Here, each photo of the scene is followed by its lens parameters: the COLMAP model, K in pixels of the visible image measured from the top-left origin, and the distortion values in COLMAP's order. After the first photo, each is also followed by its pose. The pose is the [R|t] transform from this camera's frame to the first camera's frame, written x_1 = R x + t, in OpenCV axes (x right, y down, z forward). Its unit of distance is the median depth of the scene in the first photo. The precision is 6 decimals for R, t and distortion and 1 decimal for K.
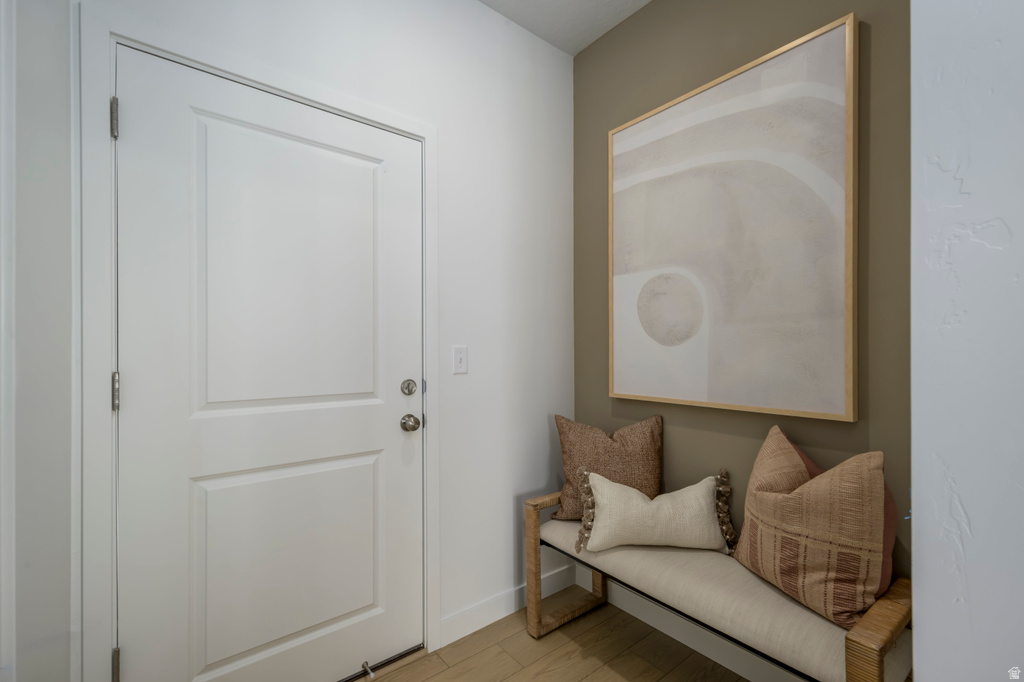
lens RADIAL K [[448.0, 0, 516.0], [0, 448.0, 339.2], [0, 0, 1]] dist [0.016491, -0.000483]
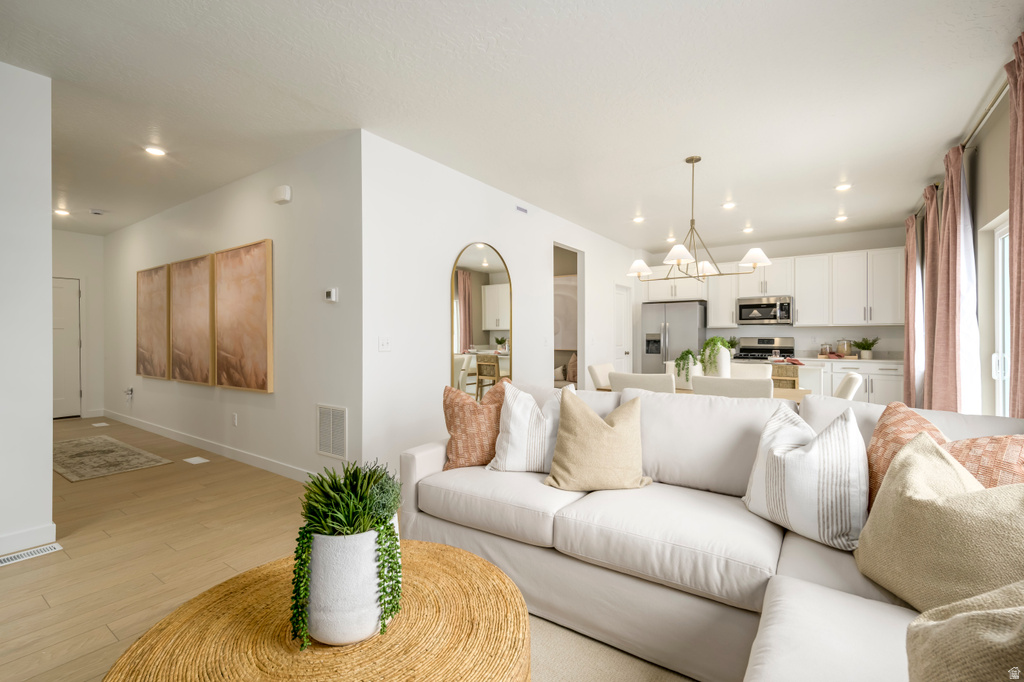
lens RADIAL K [[448.0, 0, 523.0], [0, 448.0, 338.3], [0, 0, 1]] dist [0.016491, -0.000483]
pose [[0.953539, -0.004048, 0.301244, -1.272418], [0.004318, 0.999991, -0.000231, 0.041785], [-0.301240, 0.001521, 0.953547, -3.131046]]
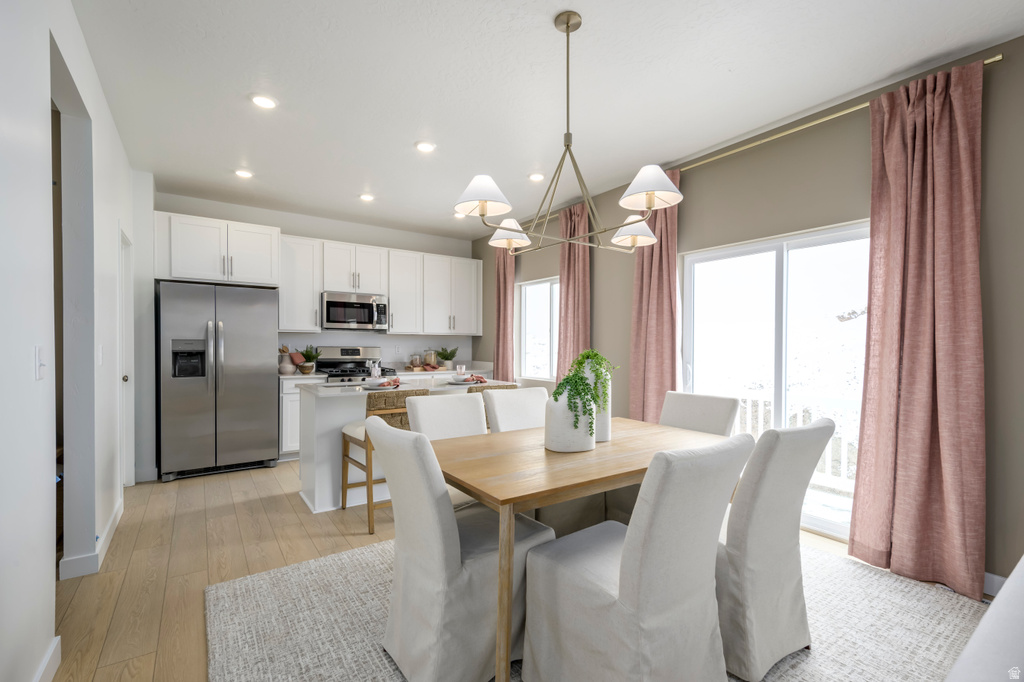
lens RADIAL K [[448.0, 0, 512.7], [0, 448.0, 352.1], [0, 0, 1]] dist [0.016491, -0.000483]
pose [[0.043242, -0.018195, 0.998899, -1.006320], [-0.002677, 0.999828, 0.018328, 0.018725], [-0.999061, -0.003467, 0.043185, -1.082715]]
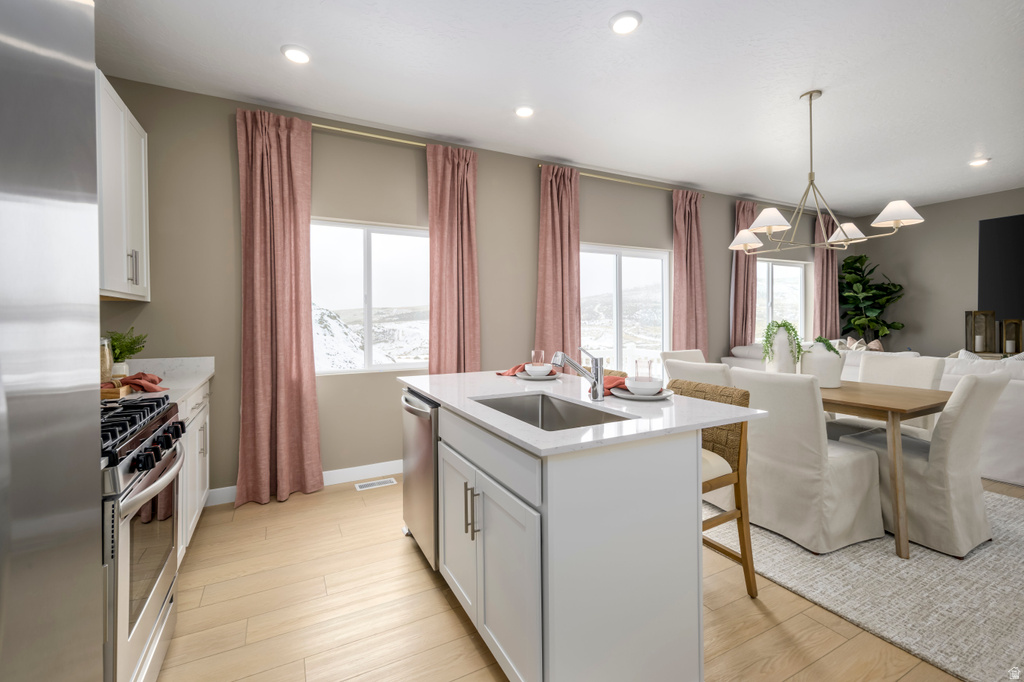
lens RADIAL K [[448.0, 0, 518.6], [0, 448.0, 322.7], [0, 0, 1]] dist [0.016491, -0.000483]
pose [[-0.985445, 0.002543, 0.169977, 1.080669], [0.004713, 0.999912, 0.012367, 0.016923], [-0.169930, 0.012988, -0.985370, 0.784966]]
